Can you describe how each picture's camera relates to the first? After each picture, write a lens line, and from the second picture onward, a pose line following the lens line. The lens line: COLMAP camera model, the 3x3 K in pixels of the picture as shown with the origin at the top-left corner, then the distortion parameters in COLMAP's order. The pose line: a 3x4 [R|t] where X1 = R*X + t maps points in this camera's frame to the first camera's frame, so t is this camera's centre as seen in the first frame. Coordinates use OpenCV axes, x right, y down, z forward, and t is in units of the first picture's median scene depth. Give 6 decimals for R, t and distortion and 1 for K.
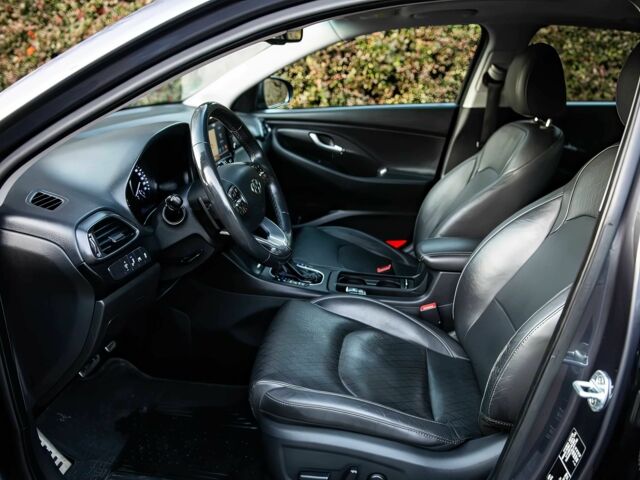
lens RADIAL K [[548.0, 0, 320.0], [0, 548.0, 240.0], [0, 0, 1]] dist [-0.013082, -0.012886]
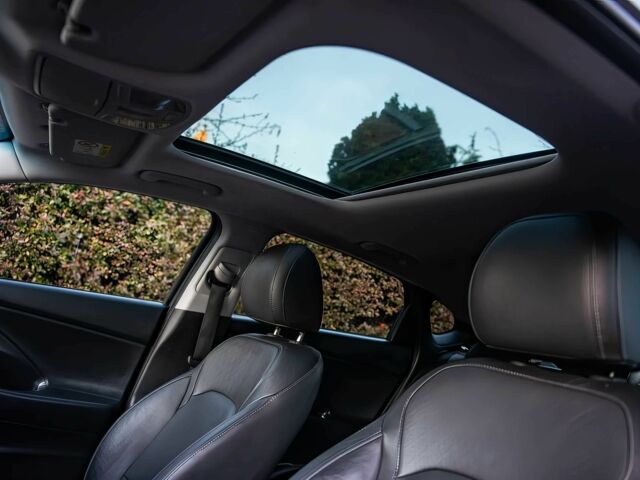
lens RADIAL K [[548.0, 0, 320.0], [0, 548.0, 240.0], [0, 0, 1]] dist [-0.013082, -0.012886]
pose [[0.795944, 0.245236, 0.553473, -0.014183], [0.002196, 0.913096, -0.407739, -0.009208], [-0.605366, 0.325753, 0.726235, 0.156846]]
